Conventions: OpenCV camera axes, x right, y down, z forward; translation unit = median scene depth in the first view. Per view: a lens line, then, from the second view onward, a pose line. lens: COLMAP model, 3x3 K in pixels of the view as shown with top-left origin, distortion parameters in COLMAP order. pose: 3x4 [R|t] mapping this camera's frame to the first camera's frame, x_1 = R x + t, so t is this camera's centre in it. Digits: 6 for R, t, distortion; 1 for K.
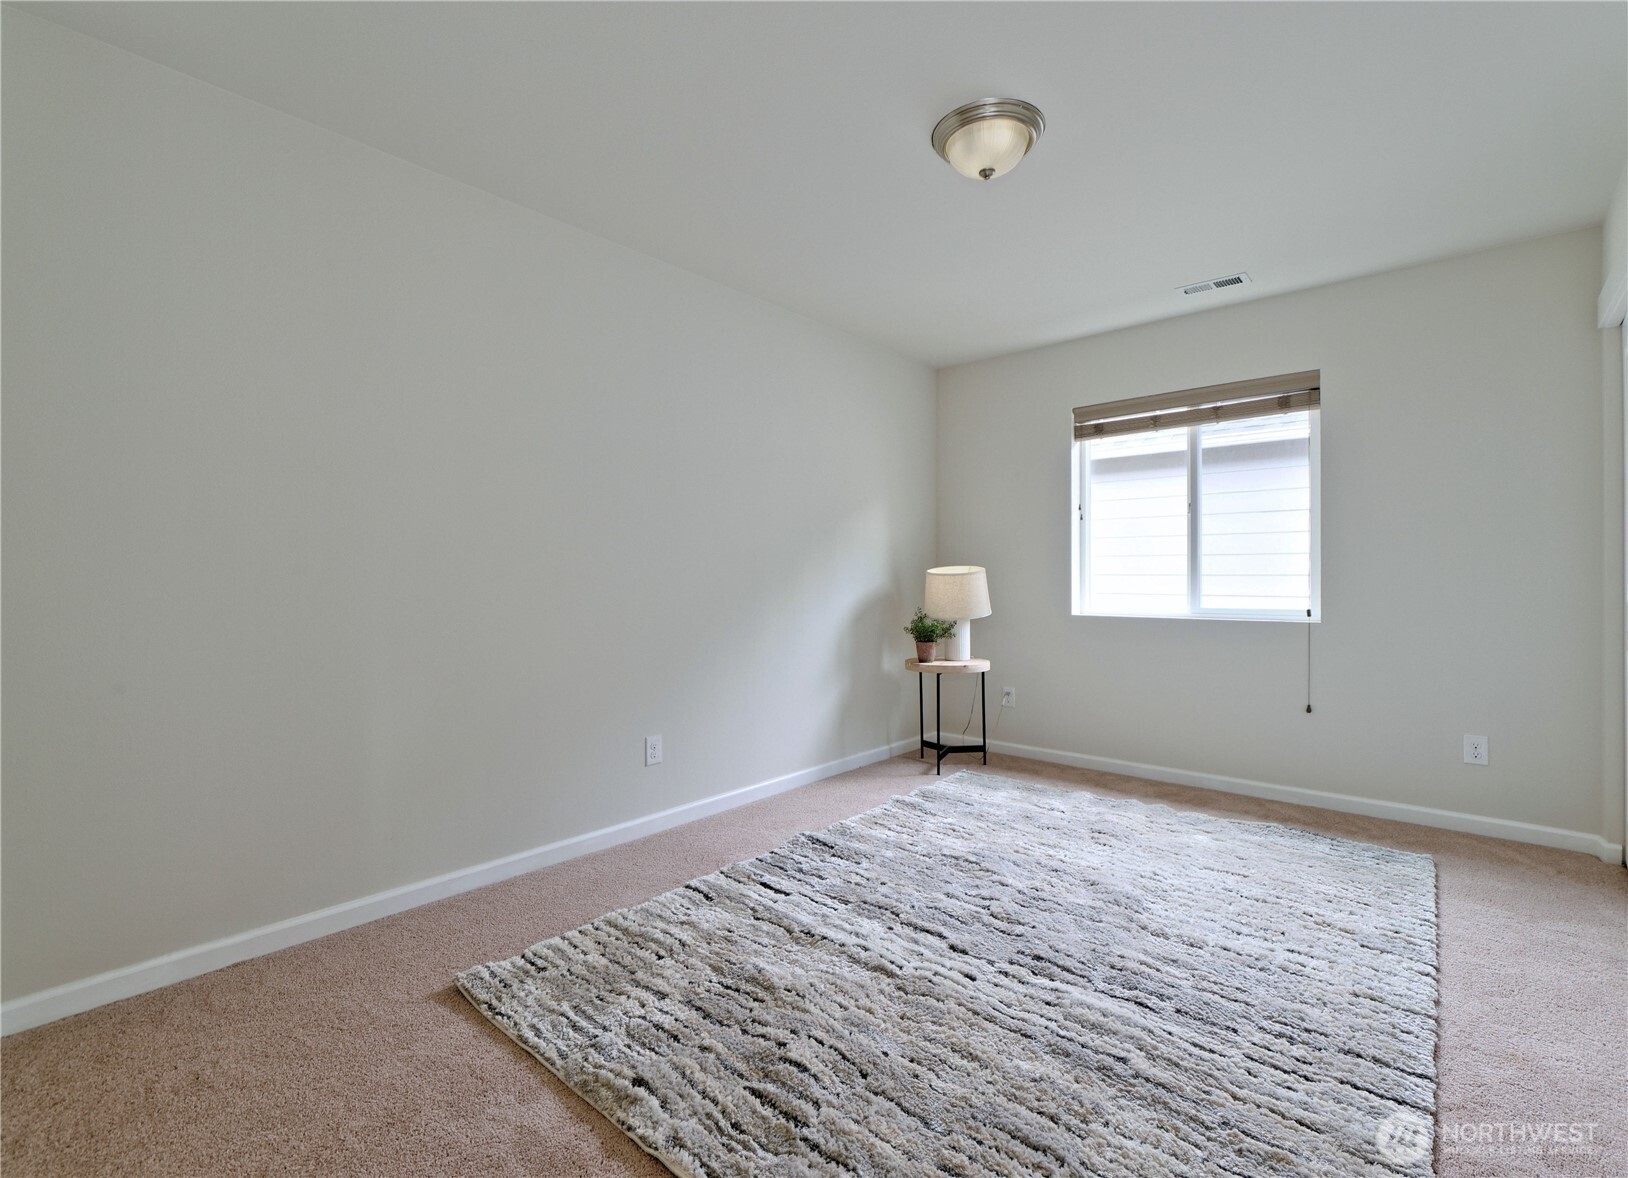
lens RADIAL K [[755.0, 0, 814.0], [0, 755.0, 589.0], [0, 0, 1]] dist [-0.001059, -0.000133]
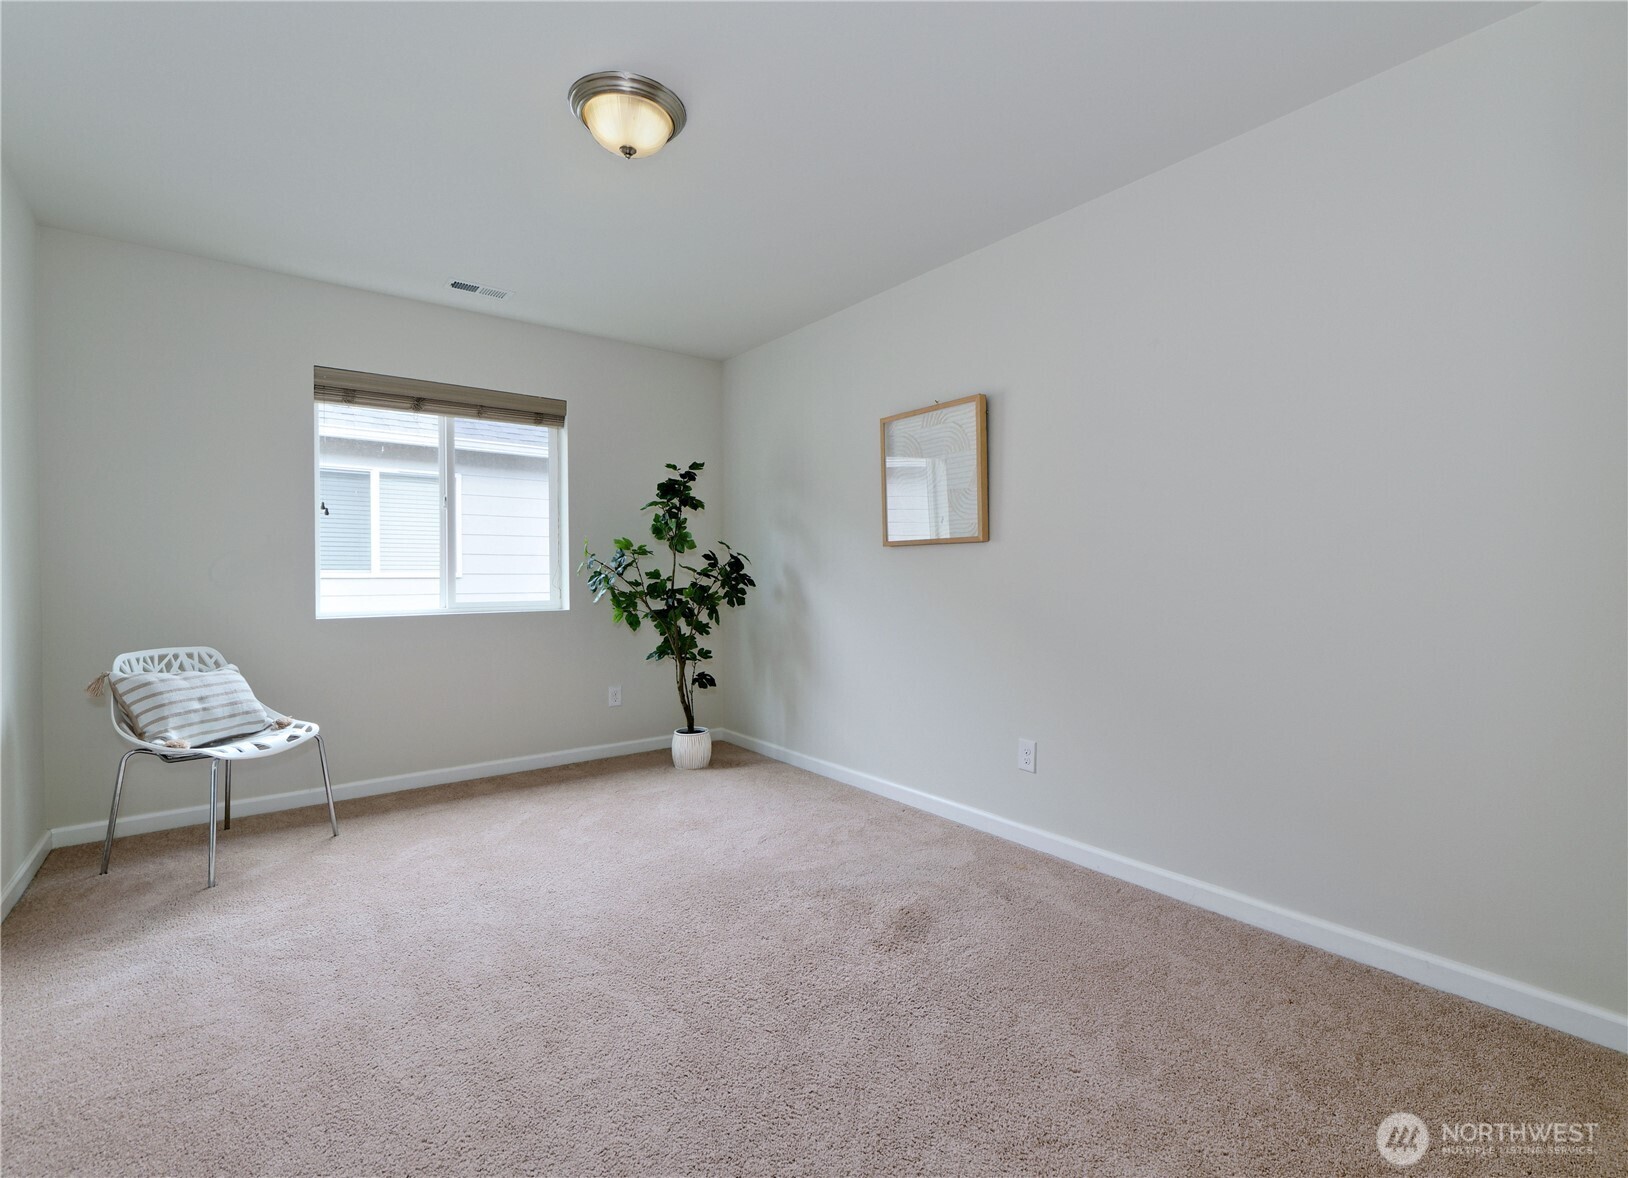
lens RADIAL K [[755.0, 0, 814.0], [0, 755.0, 589.0], [0, 0, 1]] dist [-0.001059, -0.000133]
pose [[0.156496, -0.018376, 0.987508, -0.415044], [0.003980, 0.999831, 0.017974, -0.010507], [-0.987670, 0.001117, 0.156543, 0.378336]]
